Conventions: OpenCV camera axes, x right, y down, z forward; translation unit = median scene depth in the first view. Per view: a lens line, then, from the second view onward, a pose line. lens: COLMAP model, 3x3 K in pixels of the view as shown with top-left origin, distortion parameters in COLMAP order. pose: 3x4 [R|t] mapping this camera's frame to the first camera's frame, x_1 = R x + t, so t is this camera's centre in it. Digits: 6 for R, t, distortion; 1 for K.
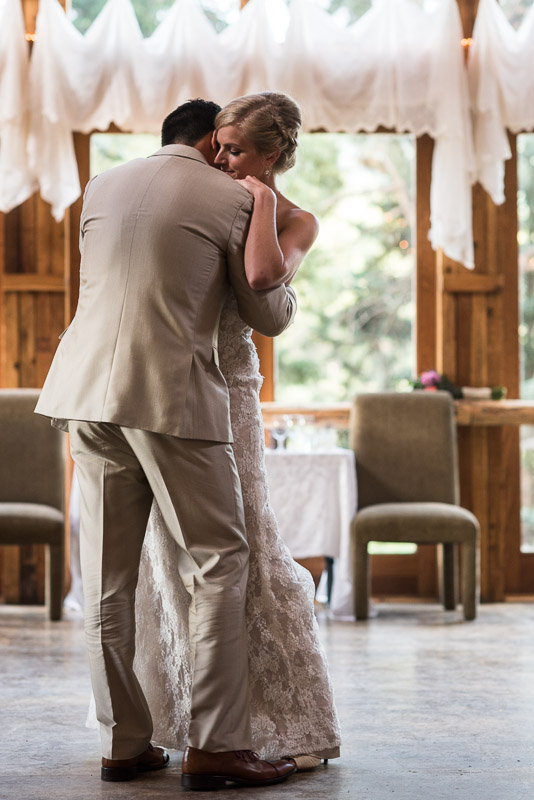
lens RADIAL K [[2010.7, 0, 291.5], [0, 2010.7, 364.6], [0, 0, 1]] dist [-0.017622, -0.572239]
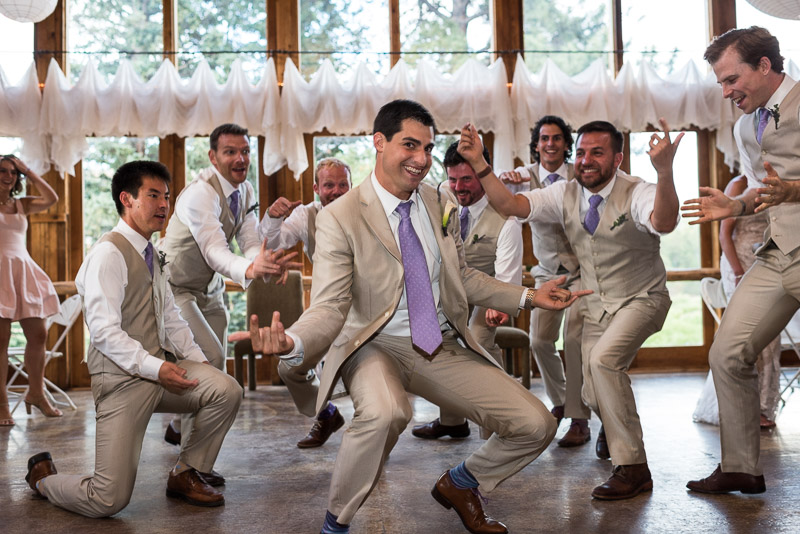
lens RADIAL K [[775.9, 0, 401.6], [0, 775.9, 264.1], [0, 0, 1]] dist [-0.003223, -0.007656]
pose [[0.999322, -0.018694, 0.031723, -0.042337], [0.018967, 0.999786, -0.008307, 0.014554], [-0.031561, 0.008903, 0.999462, 0.267978]]
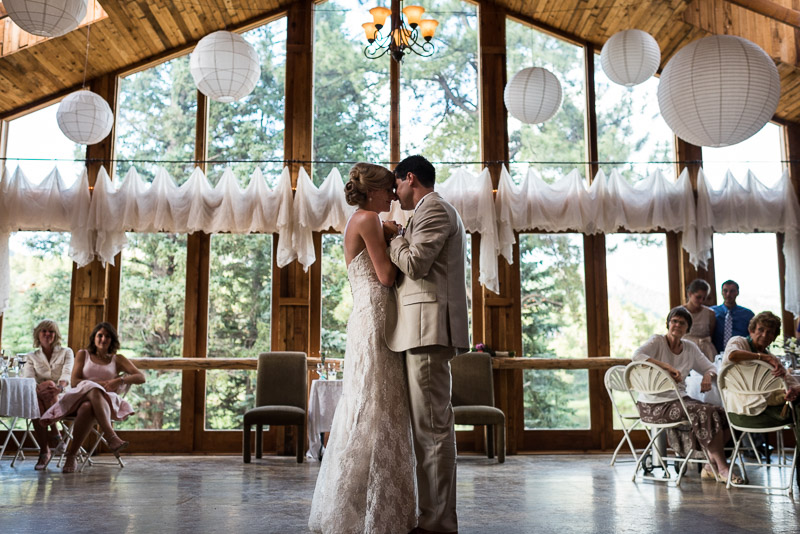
lens RADIAL K [[824.8, 0, 401.3], [0, 824.8, 251.2], [0, 0, 1]] dist [-0.009264, 0.001758]
pose [[0.999880, -0.001420, -0.015408, -0.000148], [-0.000627, 0.991243, -0.132049, 0.022061], [0.015461, 0.132042, 0.991123, 0.124210]]
